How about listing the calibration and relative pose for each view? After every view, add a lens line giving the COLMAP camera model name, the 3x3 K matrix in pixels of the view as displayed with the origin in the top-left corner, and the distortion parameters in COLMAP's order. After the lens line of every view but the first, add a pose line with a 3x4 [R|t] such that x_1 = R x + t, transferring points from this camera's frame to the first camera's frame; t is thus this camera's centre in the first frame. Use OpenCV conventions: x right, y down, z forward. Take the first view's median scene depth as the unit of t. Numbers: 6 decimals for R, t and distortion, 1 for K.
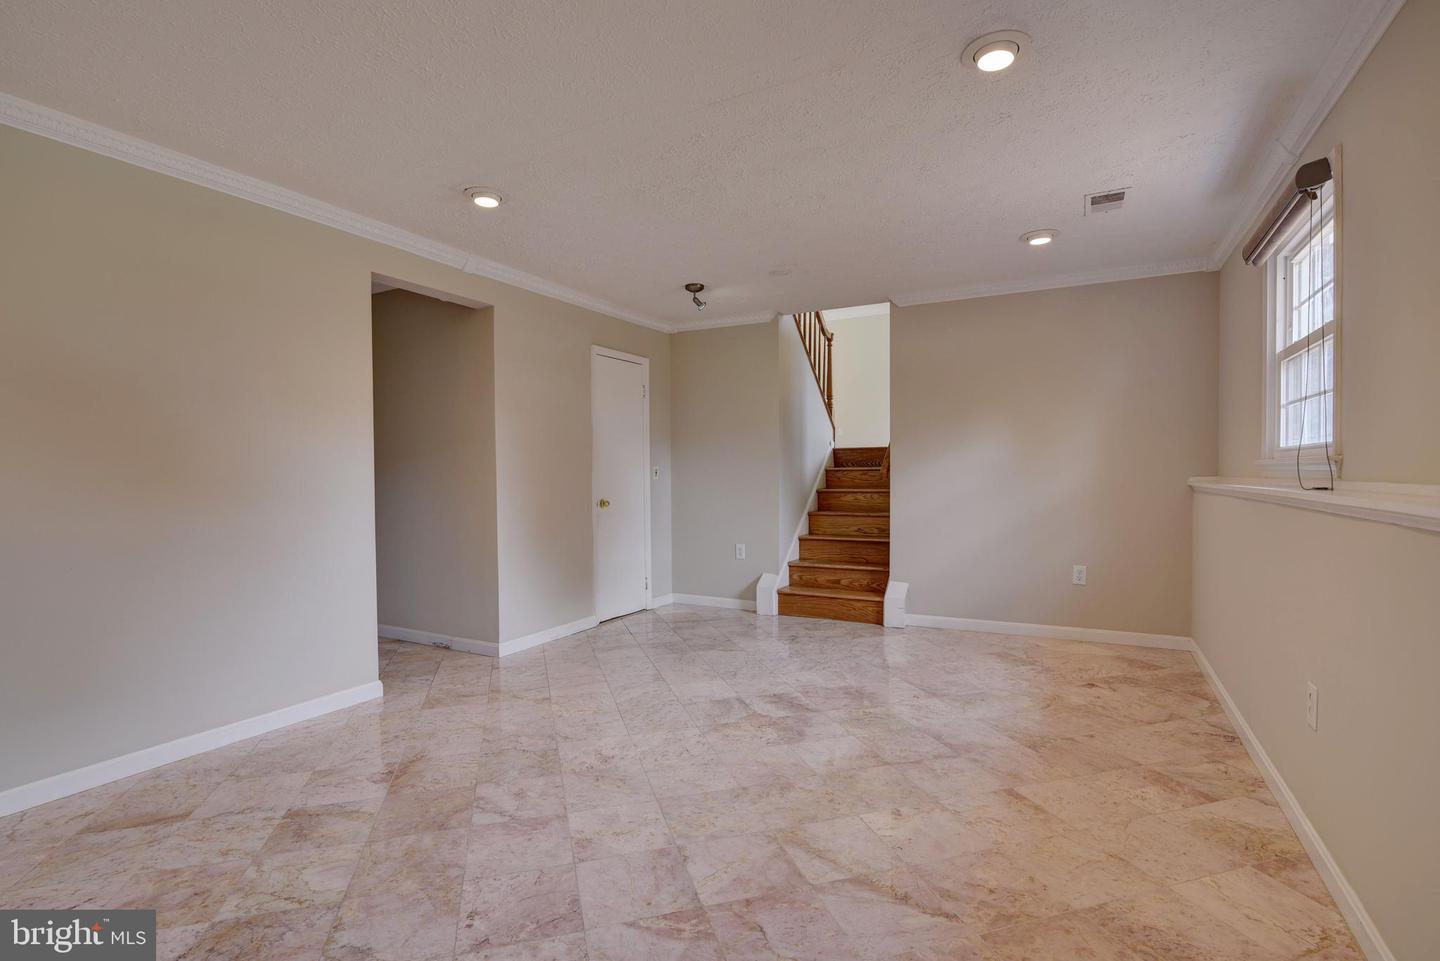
lens RADIAL K [[676.8, 0, 719.3], [0, 676.8, 482.3], [0, 0, 1]] dist [-0.019372, 0.000230]
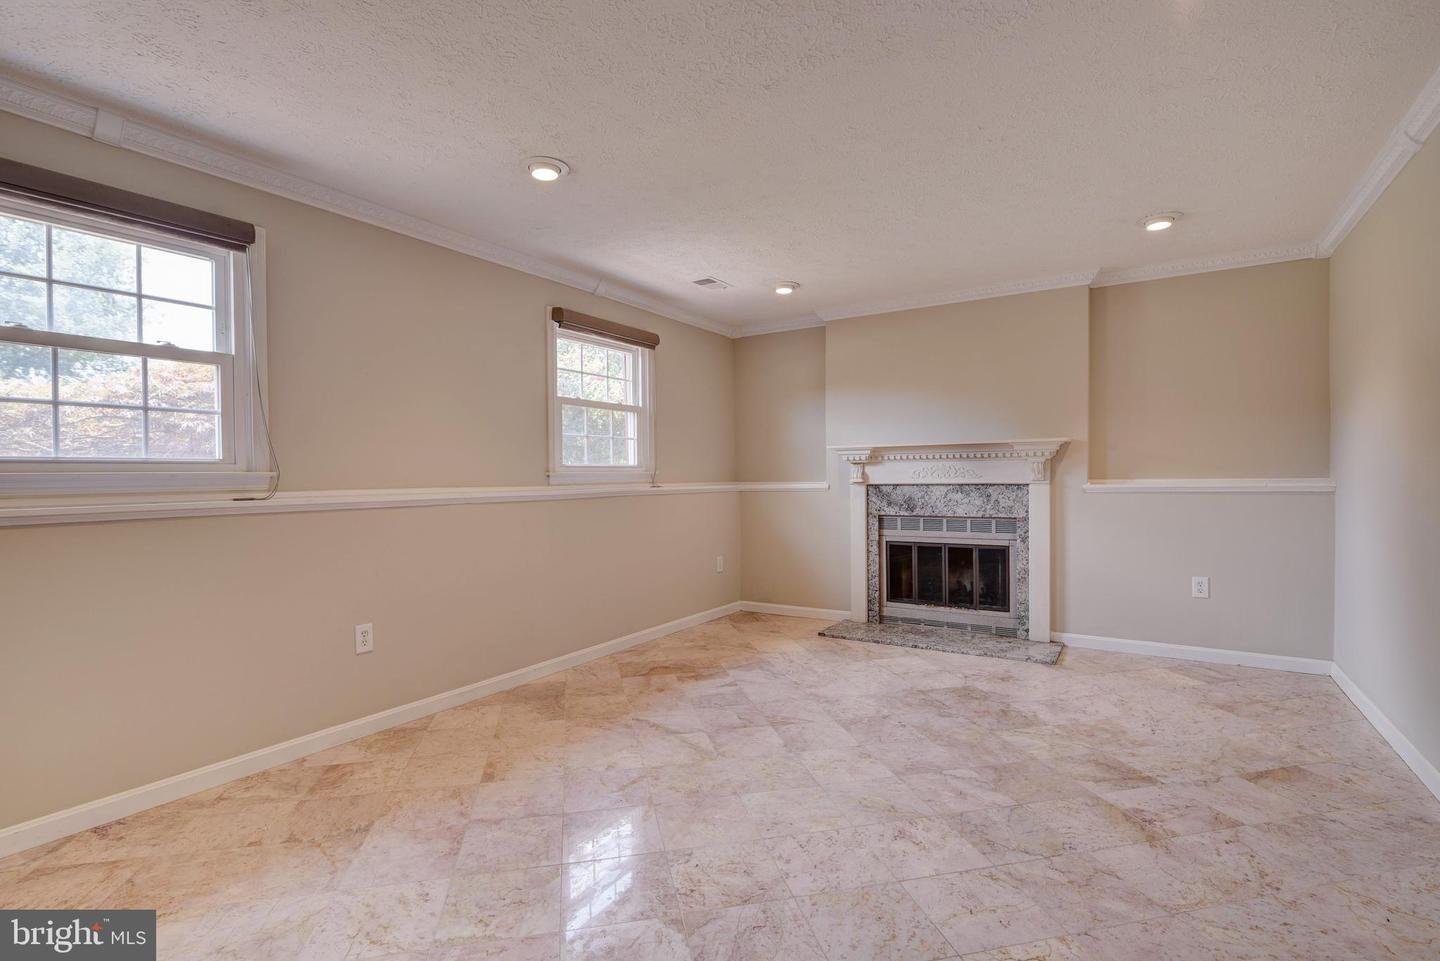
lens RADIAL K [[676.8, 0, 719.3], [0, 676.8, 482.3], [0, 0, 1]] dist [-0.019372, 0.000230]
pose [[-0.997148, 0.019300, 0.072966, -0.018979], [0.021098, 0.999490, 0.023952, -0.026192], [-0.072467, 0.025423, -0.997047, 1.744805]]
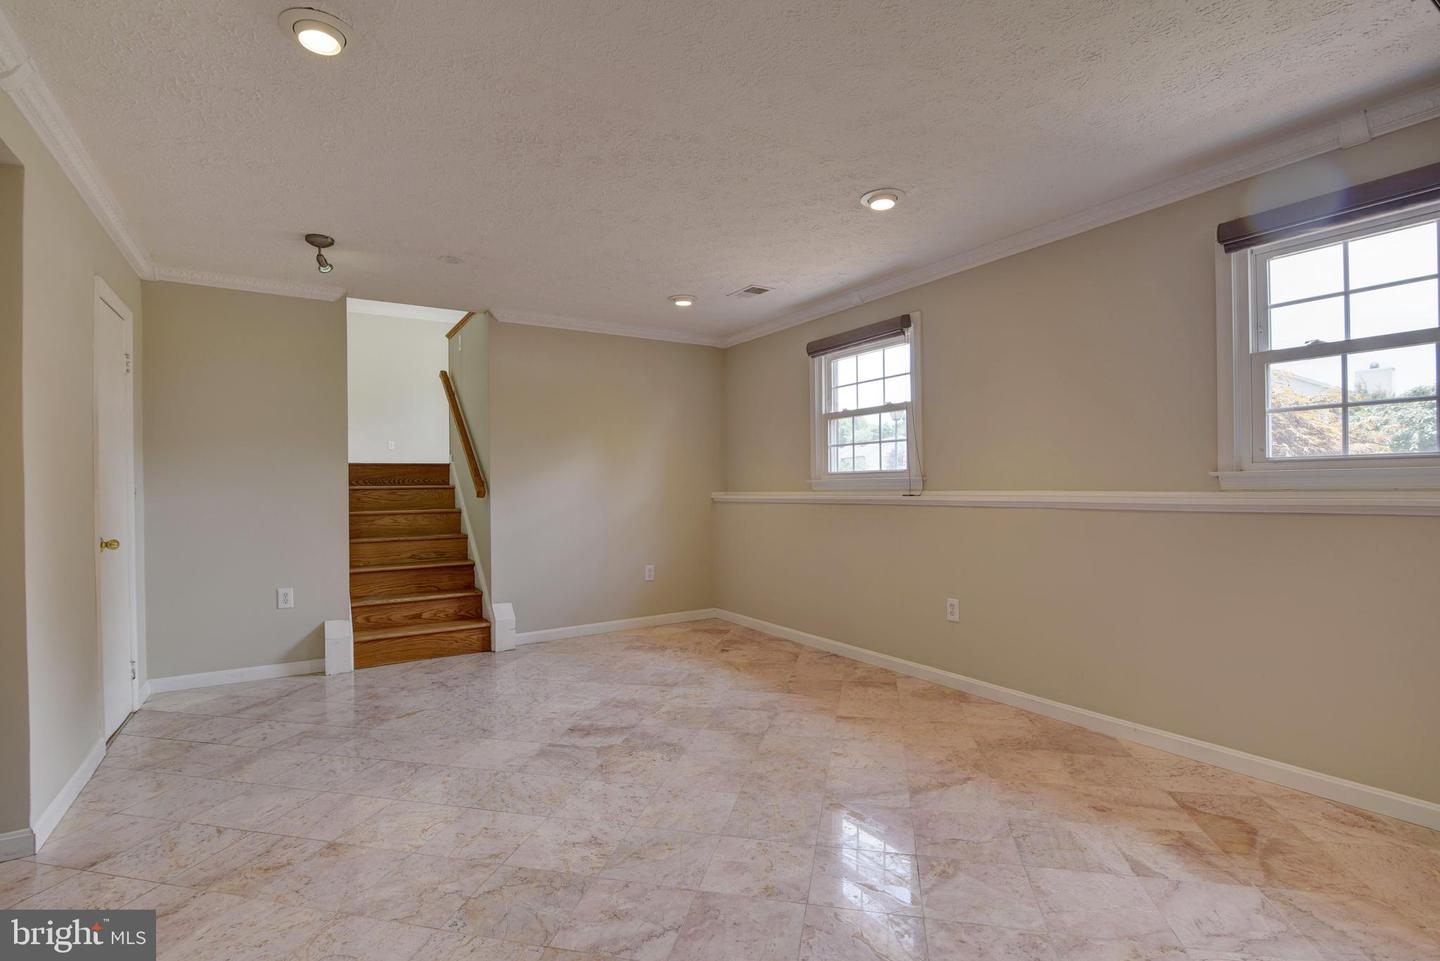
lens RADIAL K [[676.8, 0, 719.3], [0, 676.8, 482.3], [0, 0, 1]] dist [-0.019372, 0.000230]
pose [[0.489235, 0.006921, 0.872125, -0.776800], [0.021322, 0.999575, -0.019893, -0.000272], [-0.871891, 0.028328, 0.488879, 0.452553]]
